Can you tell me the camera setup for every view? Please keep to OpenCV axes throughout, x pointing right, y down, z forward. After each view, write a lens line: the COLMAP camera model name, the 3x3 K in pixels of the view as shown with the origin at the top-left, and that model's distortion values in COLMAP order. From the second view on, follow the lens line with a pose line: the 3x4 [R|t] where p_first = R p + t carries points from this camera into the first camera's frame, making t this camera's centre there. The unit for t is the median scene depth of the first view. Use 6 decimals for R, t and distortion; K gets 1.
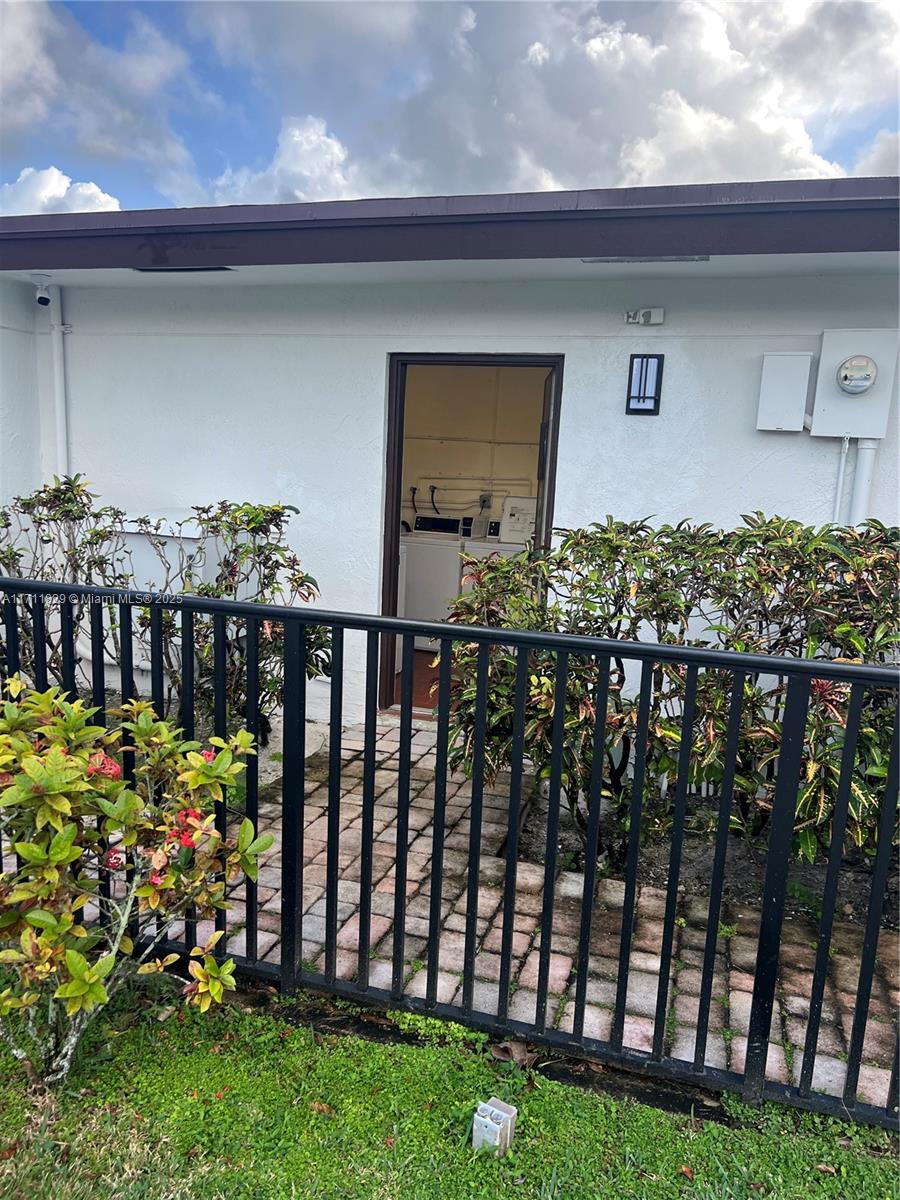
lens RADIAL K [[909.8, 0, 432.4], [0, 909.8, 594.8], [0, 0, 1]] dist [0.044220, -0.055420]
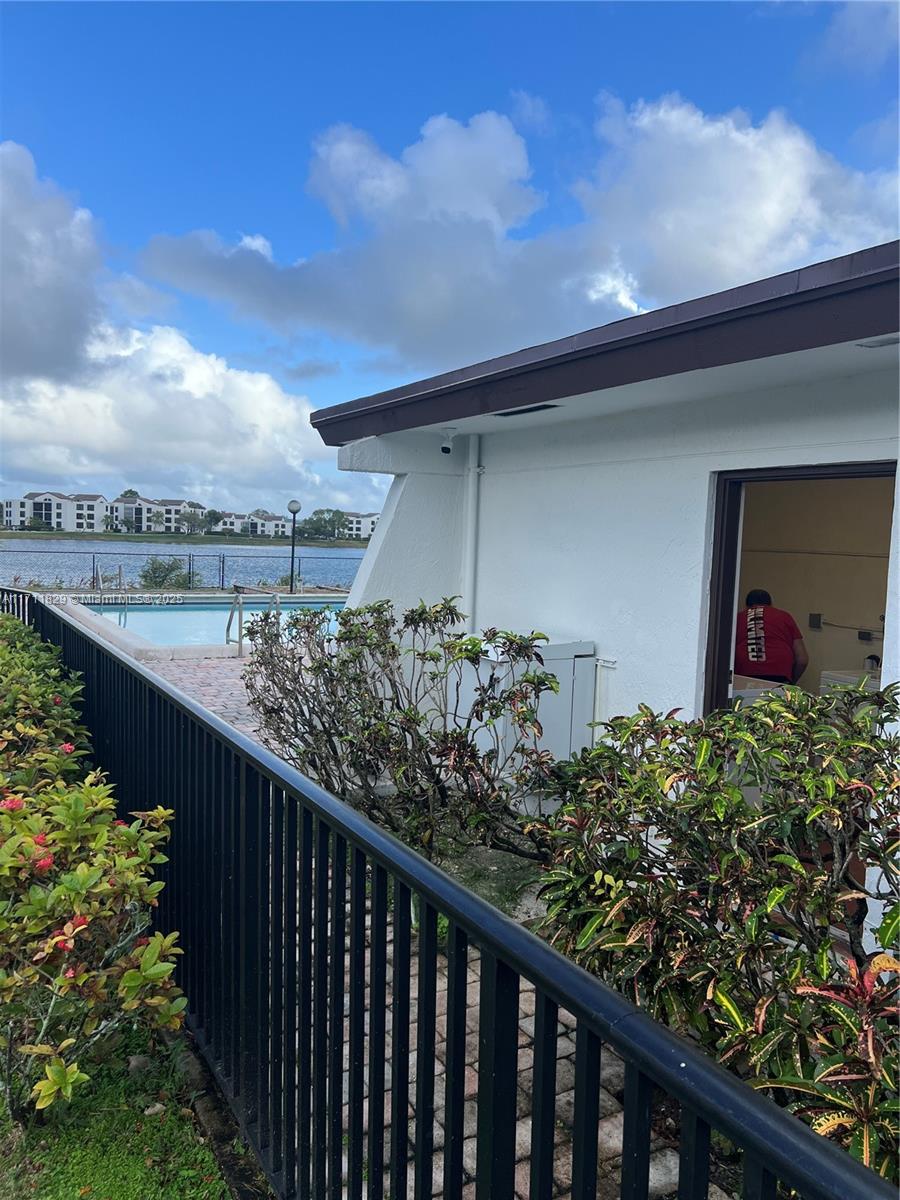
lens RADIAL K [[909.8, 0, 432.4], [0, 909.8, 594.8], [0, 0, 1]] dist [0.044220, -0.055420]
pose [[0.722800, 0.023565, -0.690656, 0.375359], [-0.109362, 0.990725, -0.080648, -0.039600], [0.682349, 0.133824, 0.718673, 0.170189]]
